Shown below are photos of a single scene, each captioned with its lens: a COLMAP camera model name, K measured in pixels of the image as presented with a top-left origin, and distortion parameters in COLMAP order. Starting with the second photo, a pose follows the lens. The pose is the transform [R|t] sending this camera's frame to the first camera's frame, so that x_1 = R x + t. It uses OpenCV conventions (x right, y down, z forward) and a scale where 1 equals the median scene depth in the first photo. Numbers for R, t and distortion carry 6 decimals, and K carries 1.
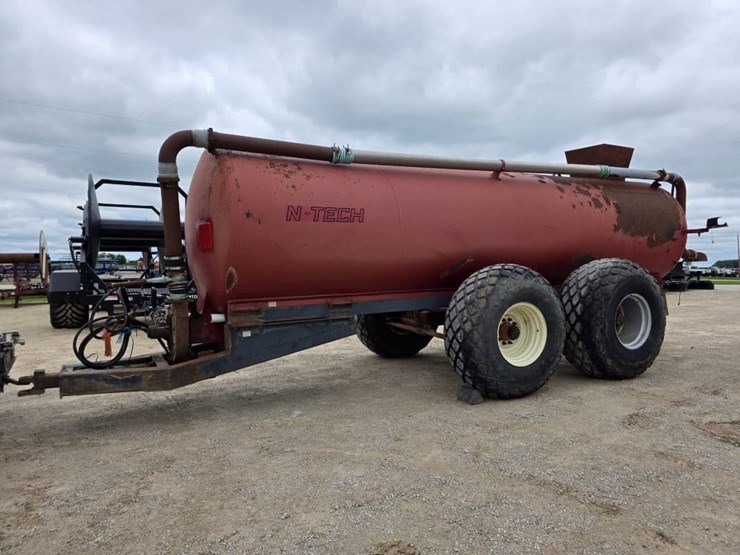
lens RADIAL K [[498.3, 0, 370.0], [0, 498.3, 277.5], [0, 0, 1]] dist [0.081787, -0.106541]
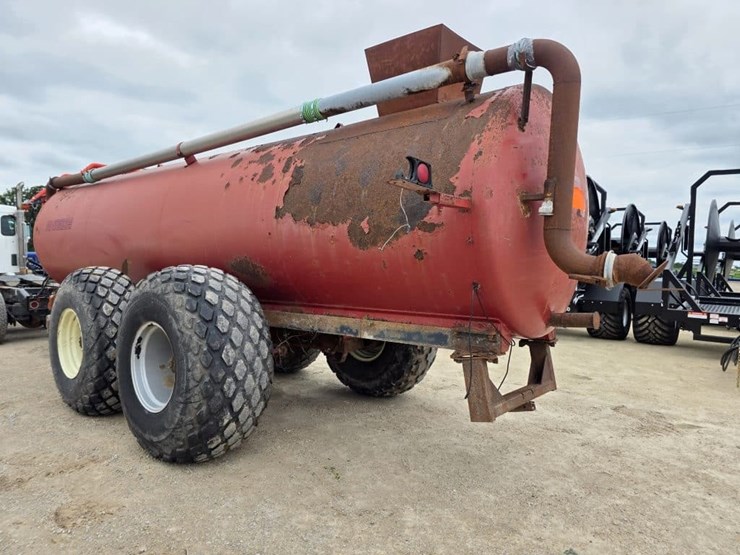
lens RADIAL K [[498.3, 0, 370.0], [0, 498.3, 277.5], [0, 0, 1]] dist [0.081787, -0.106541]
pose [[0.371812, 0.048975, -0.927015, 1.033601], [-0.053534, 0.998077, 0.031258, -0.048940], [0.926763, 0.038005, 0.373719, 0.881916]]
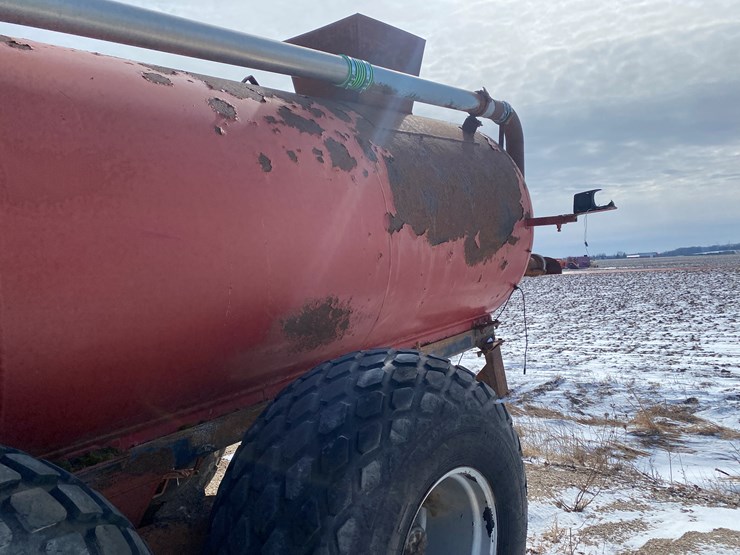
lens RADIAL K [[561.7, 0, 373.8], [0, 561.7, 279.6], [0, 0, 1]] dist [0.048072, -0.045892]
pose [[0.932013, -0.073494, 0.354894, 0.320100], [0.065259, 0.997250, 0.035135, -0.071479], [-0.356501, -0.009586, 0.934246, 0.611440]]
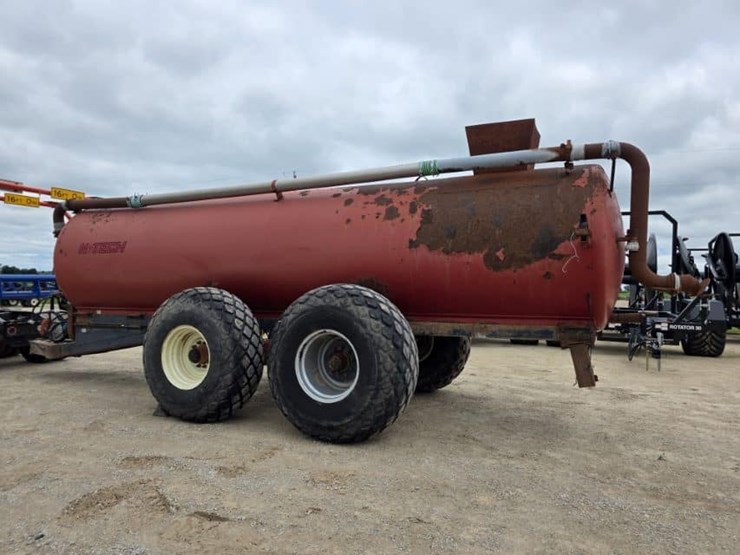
lens RADIAL K [[498.3, 0, 370.0], [0, 498.3, 277.5], [0, 0, 1]] dist [0.081787, -0.106541]
pose [[0.623115, 0.002089, -0.782127, 1.007811], [-0.044959, 0.998439, -0.033152, -0.022508], [0.780837, 0.055821, 0.622236, 0.498694]]
